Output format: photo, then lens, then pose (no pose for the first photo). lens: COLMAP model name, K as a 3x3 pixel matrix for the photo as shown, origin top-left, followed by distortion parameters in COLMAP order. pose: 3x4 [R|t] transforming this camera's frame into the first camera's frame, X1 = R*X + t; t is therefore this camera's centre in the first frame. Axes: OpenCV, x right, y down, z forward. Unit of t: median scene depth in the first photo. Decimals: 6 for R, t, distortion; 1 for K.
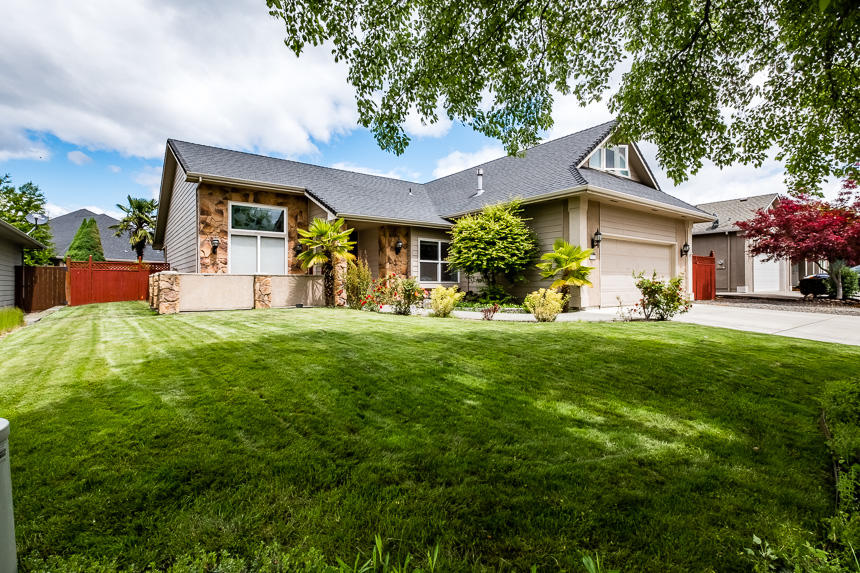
lens RADIAL K [[421.5, 0, 432.7], [0, 421.5, 281.7], [0, 0, 1]] dist [0.003488, -0.000801]
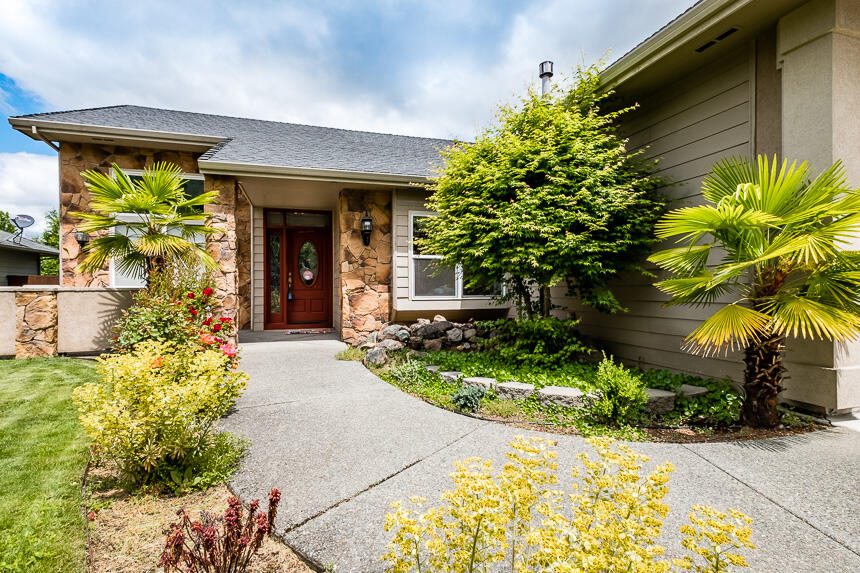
lens RADIAL K [[421.5, 0, 432.7], [0, 421.5, 281.7], [0, 0, 1]] dist [0.003488, -0.000801]
pose [[0.939886, -0.007468, -0.341406, 0.197806], [0.004784, 0.999951, -0.008703, -0.017559], [0.341454, 0.006547, 0.939876, 0.641809]]
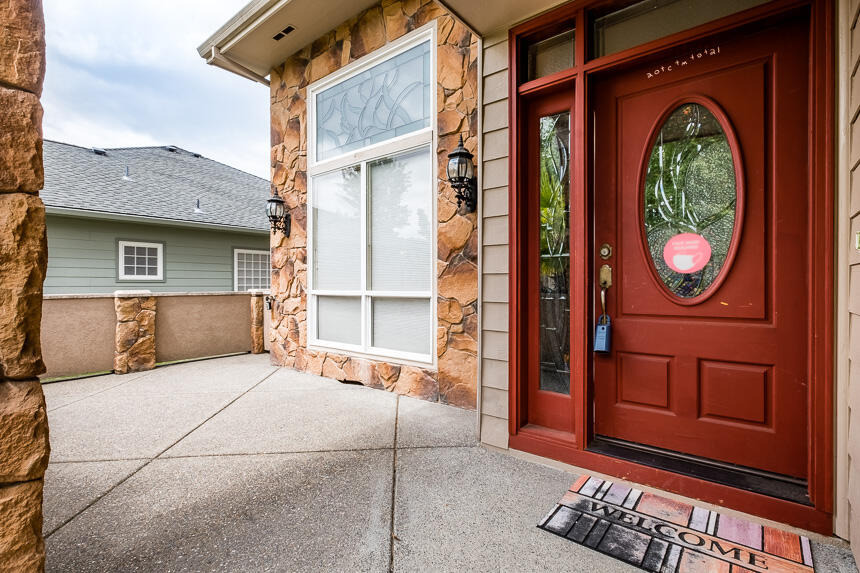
lens RADIAL K [[409.4, 0, 430.0], [0, 409.4, 286.5], [0, 0, 1]] dist [0.003782, 0.000403]
pose [[0.237311, 0.006203, -0.971414, -0.129679], [0.005818, 0.999953, 0.007806, -0.024427], [0.971416, -0.007504, 0.237264, 1.131992]]
